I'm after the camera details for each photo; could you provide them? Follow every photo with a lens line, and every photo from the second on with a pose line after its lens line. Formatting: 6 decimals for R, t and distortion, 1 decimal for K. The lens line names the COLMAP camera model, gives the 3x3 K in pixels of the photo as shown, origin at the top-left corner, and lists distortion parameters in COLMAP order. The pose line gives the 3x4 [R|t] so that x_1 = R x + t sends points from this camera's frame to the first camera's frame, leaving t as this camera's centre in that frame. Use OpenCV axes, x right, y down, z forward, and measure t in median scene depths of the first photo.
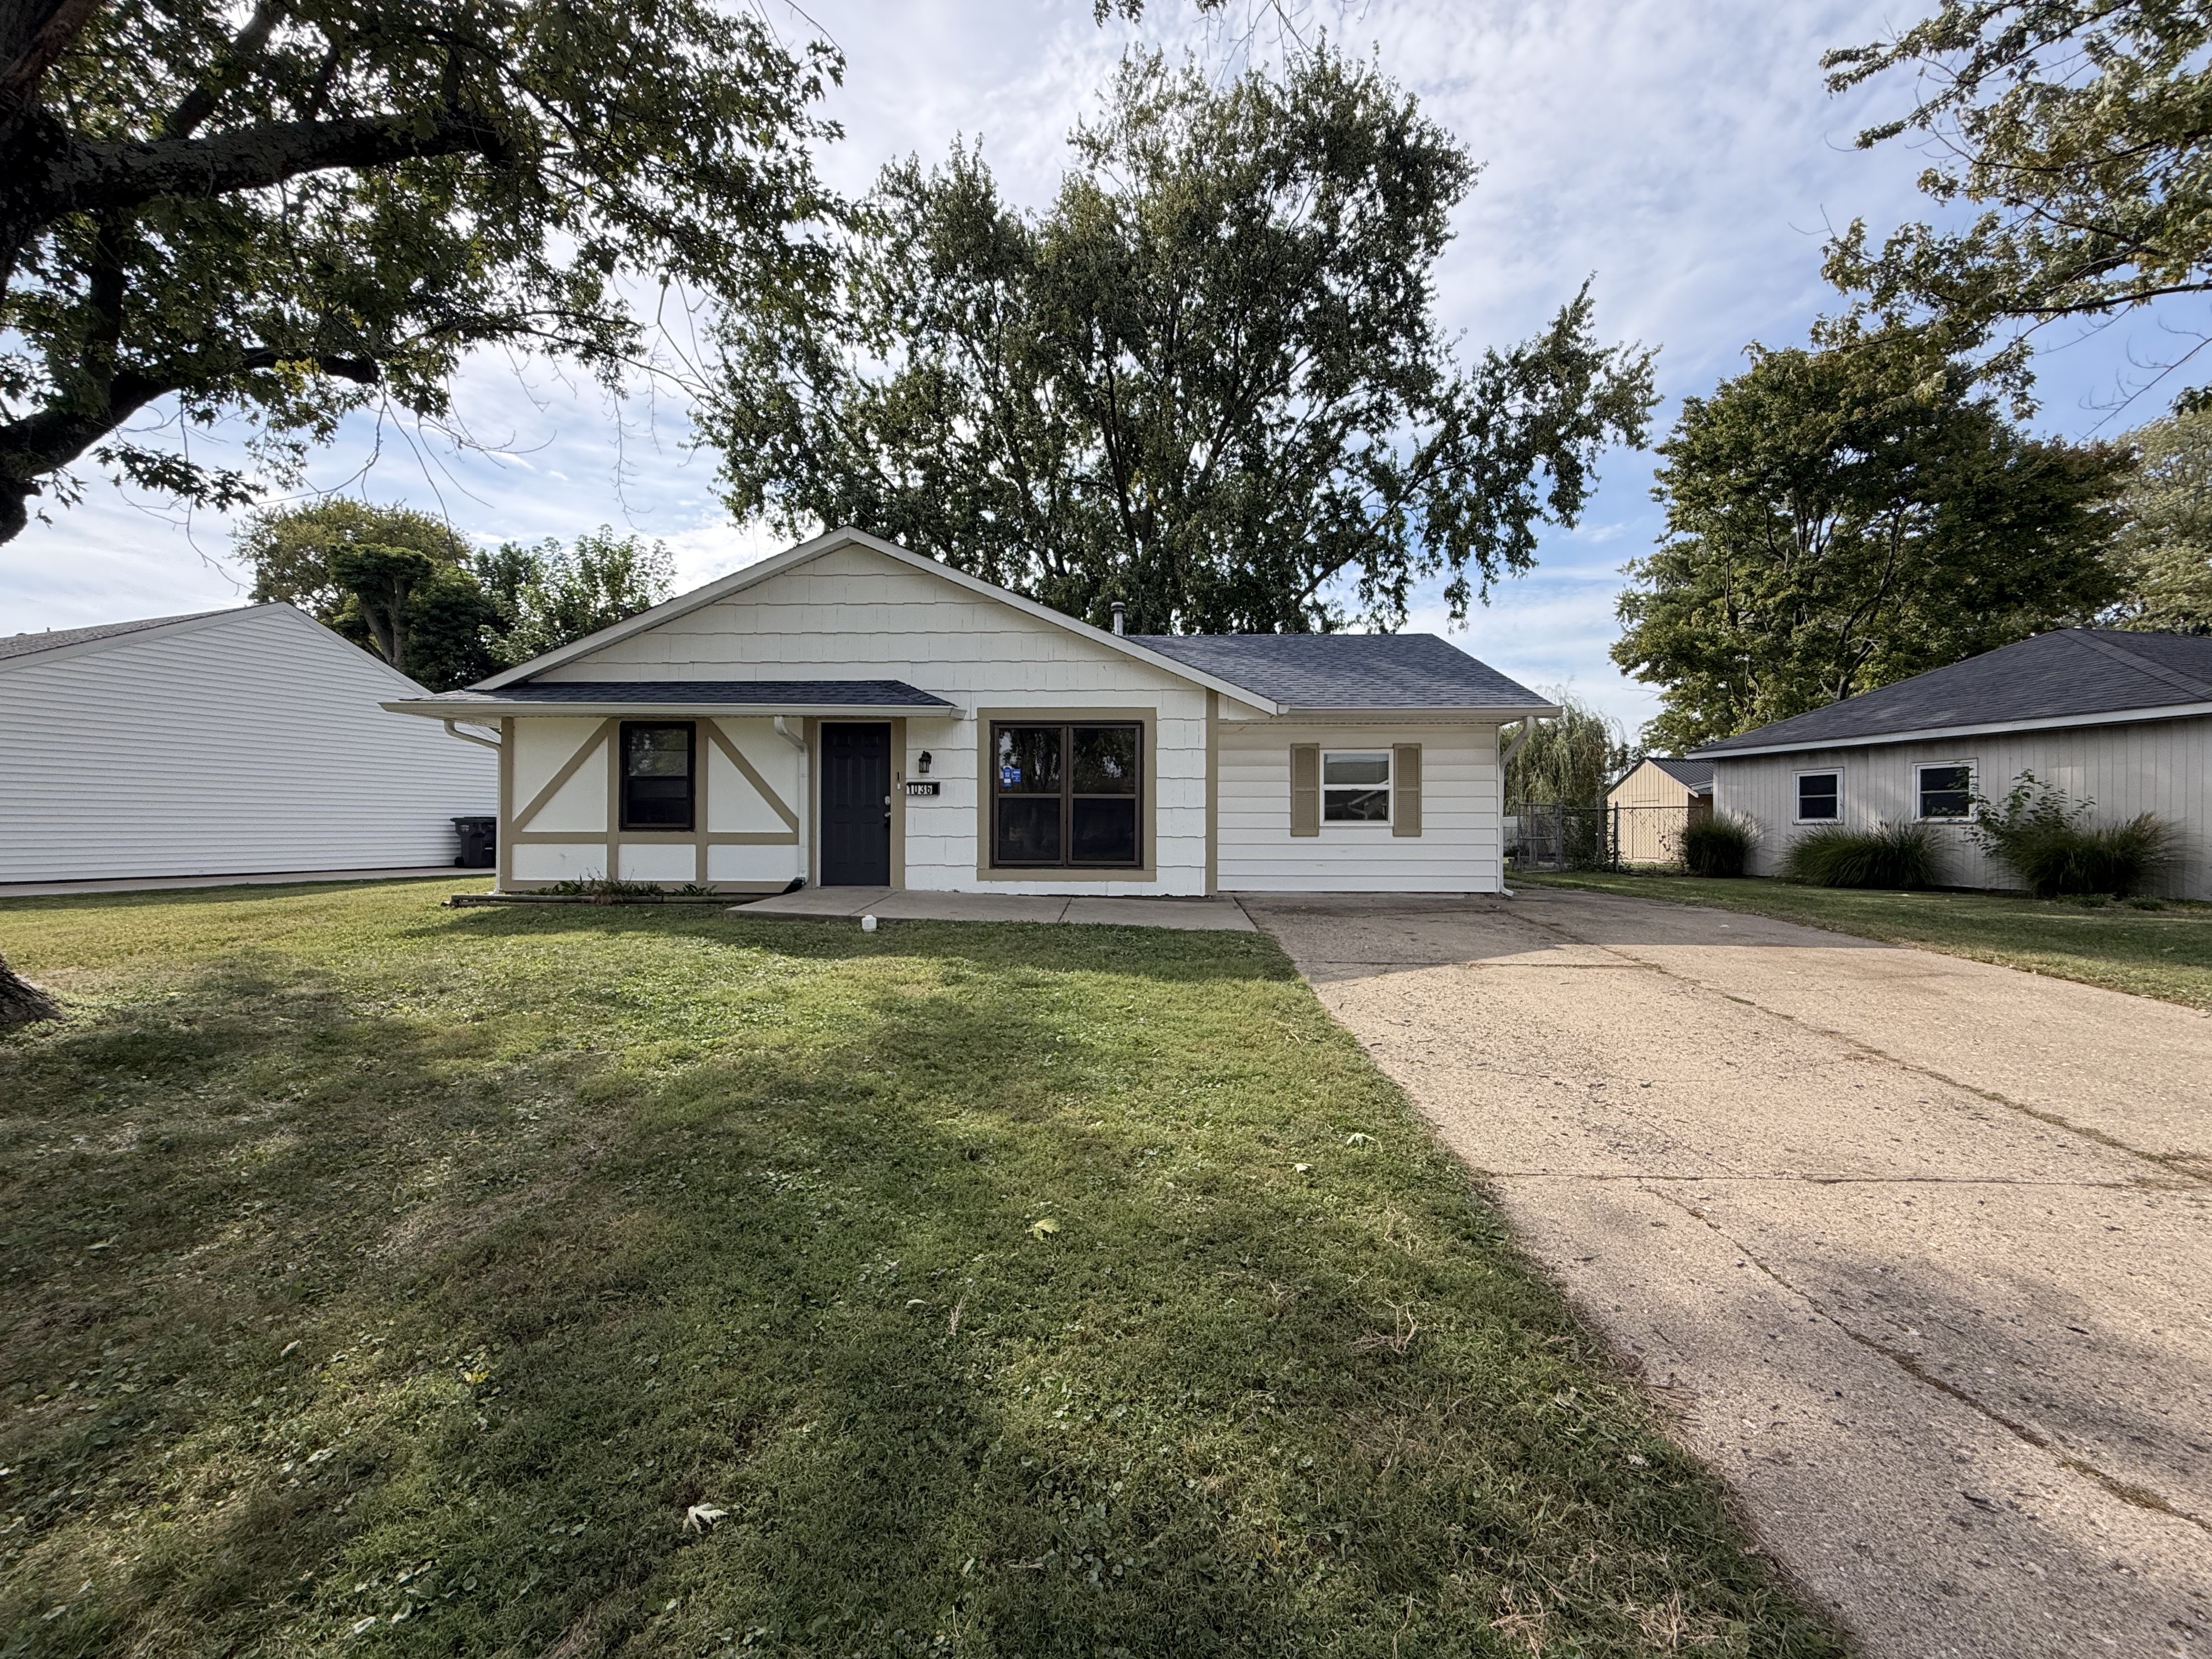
lens RADIAL K [[868.5, 0, 1099.9], [0, 868.5, 838.7], [0, 0, 1]] dist [0.001468, 0.000076]
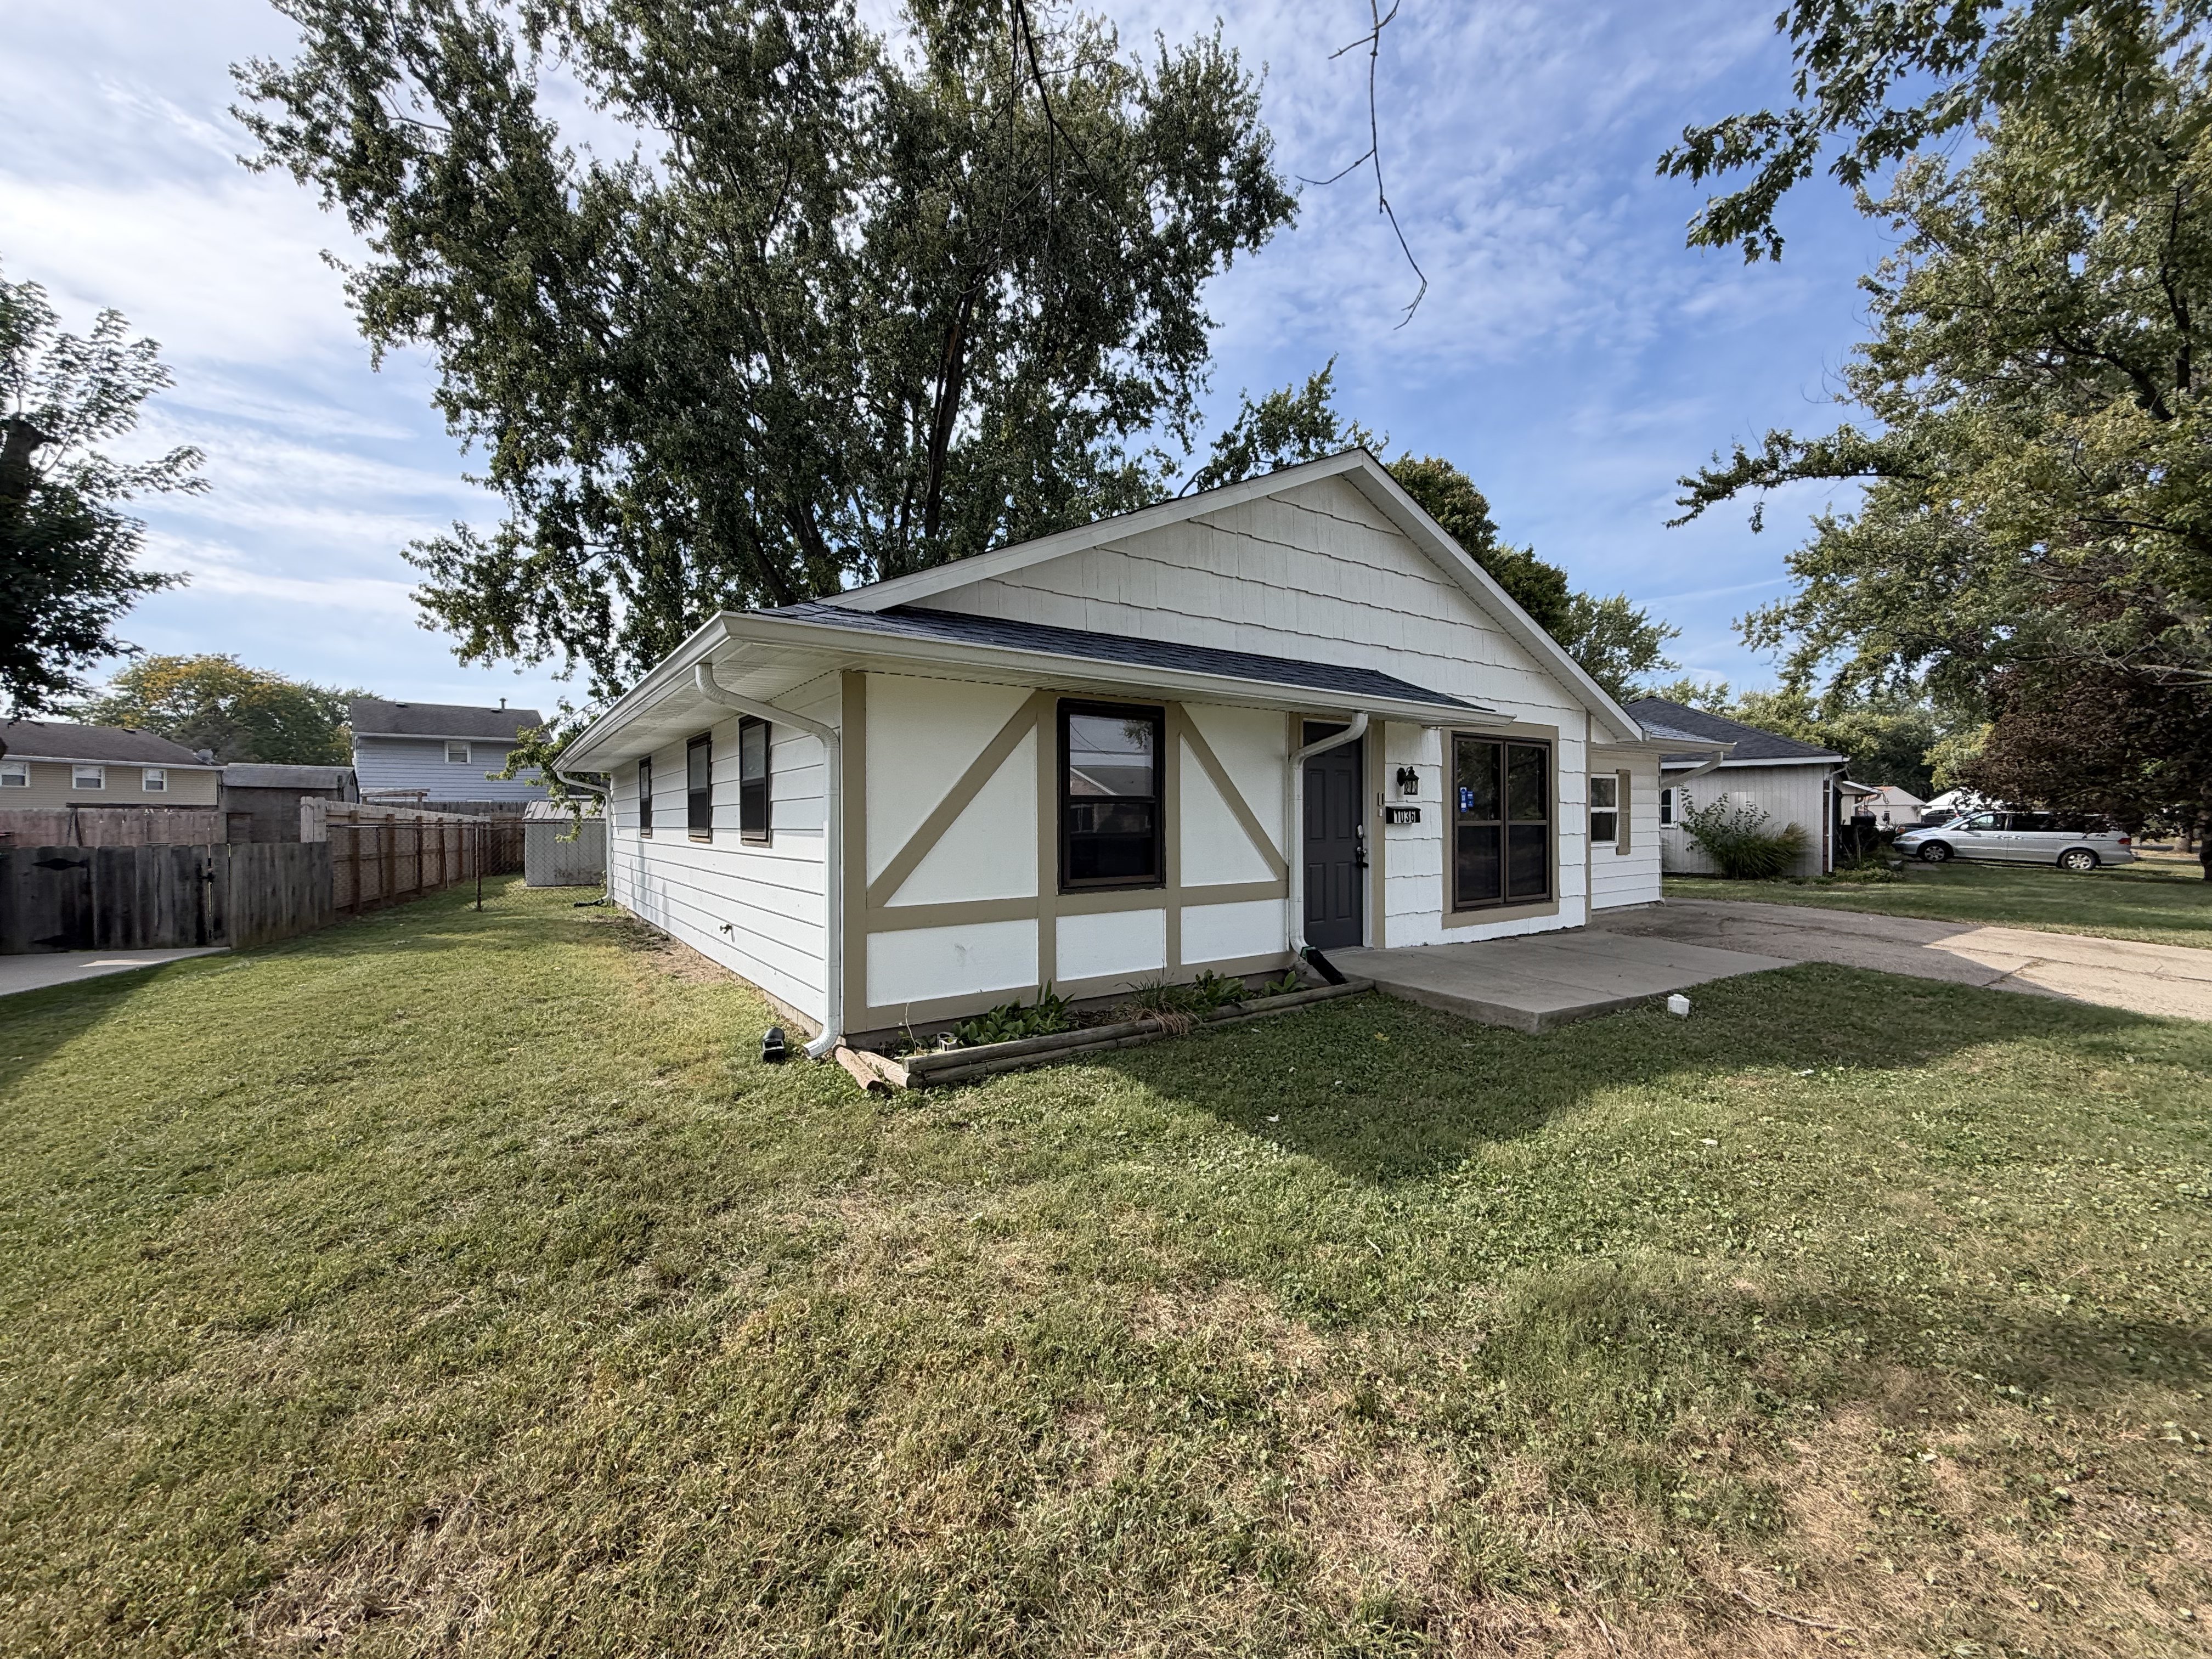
lens RADIAL K [[893.5, 0, 1106.0], [0, 893.5, 829.5], [0, 0, 1]] dist [-0.000347, 0.000005]
pose [[0.789371, -0.016348, 0.613698, -0.847719], [0.014729, 0.999862, 0.007690, -0.052136], [-0.613739, 0.002969, 0.789503, 0.508771]]
